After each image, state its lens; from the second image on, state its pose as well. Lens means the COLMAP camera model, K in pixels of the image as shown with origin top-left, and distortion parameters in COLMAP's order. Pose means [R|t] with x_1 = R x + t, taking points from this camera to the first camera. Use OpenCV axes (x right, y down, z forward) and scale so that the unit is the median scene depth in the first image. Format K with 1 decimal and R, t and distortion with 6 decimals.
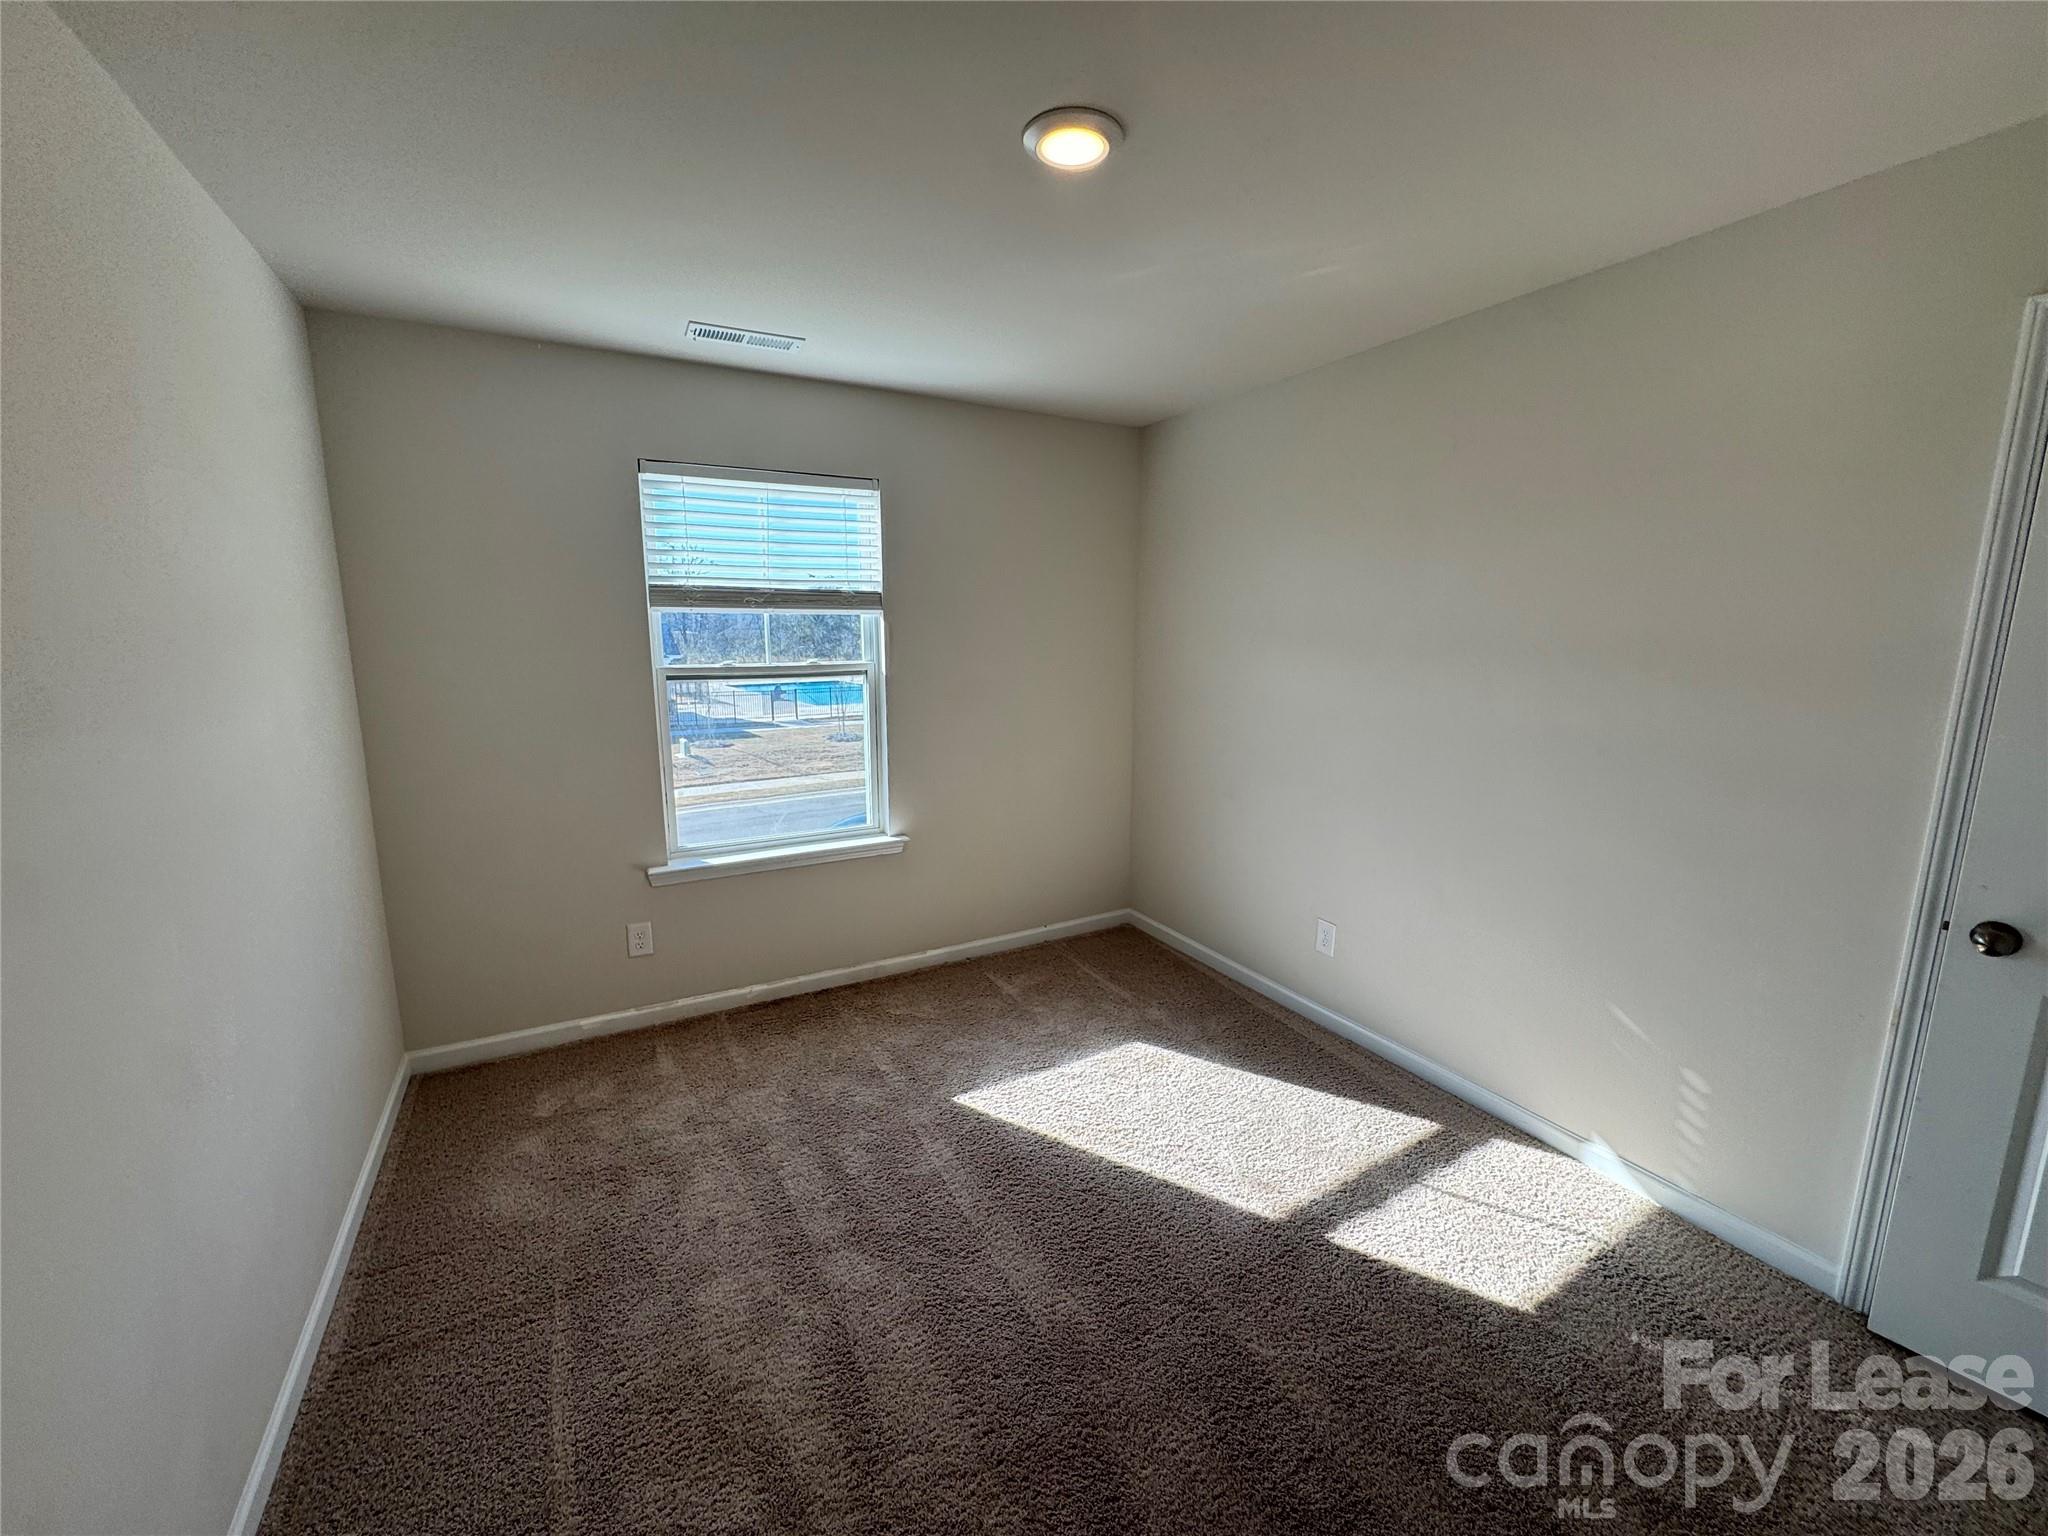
lens RADIAL K [[816.2, 0, 1024.0], [0, 816.2, 768.0], [0, 0, 1]] dist [-0.002684, -0.000113]
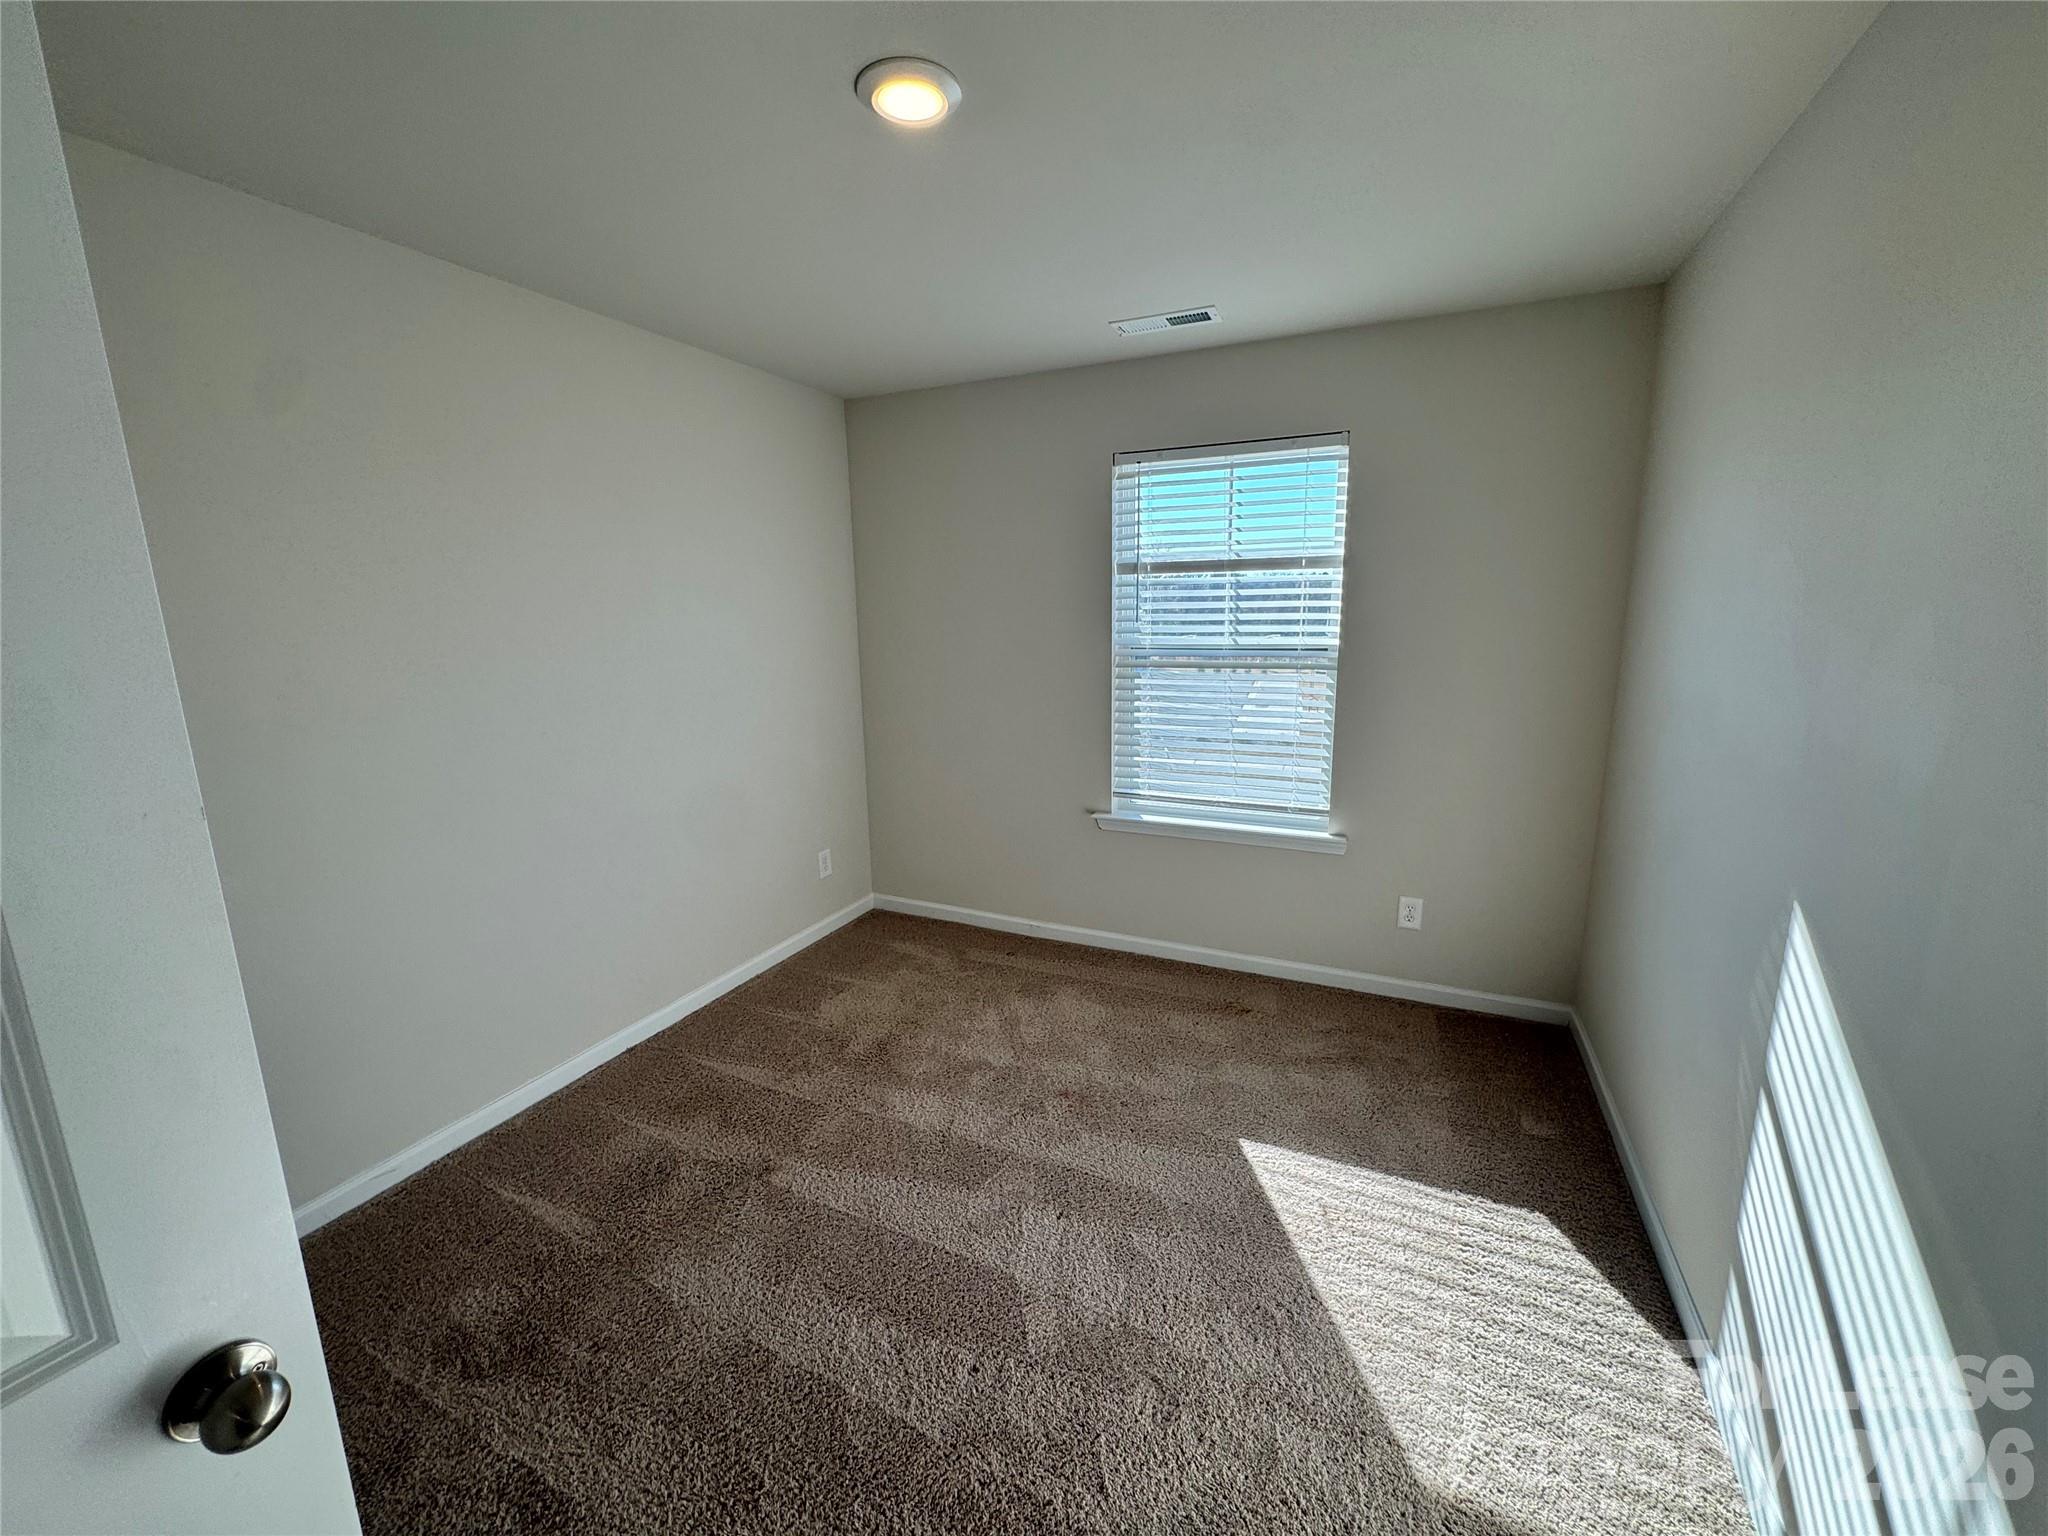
lens RADIAL K [[816.2, 0, 1024.0], [0, 816.2, 768.0], [0, 0, 1]] dist [-0.002684, -0.000113]
pose [[0.585102, 0.150605, -0.796852, 0.399178], [-0.125404, 0.987588, 0.094574, -0.036048], [0.801205, 0.044593, 0.596726, 0.222351]]
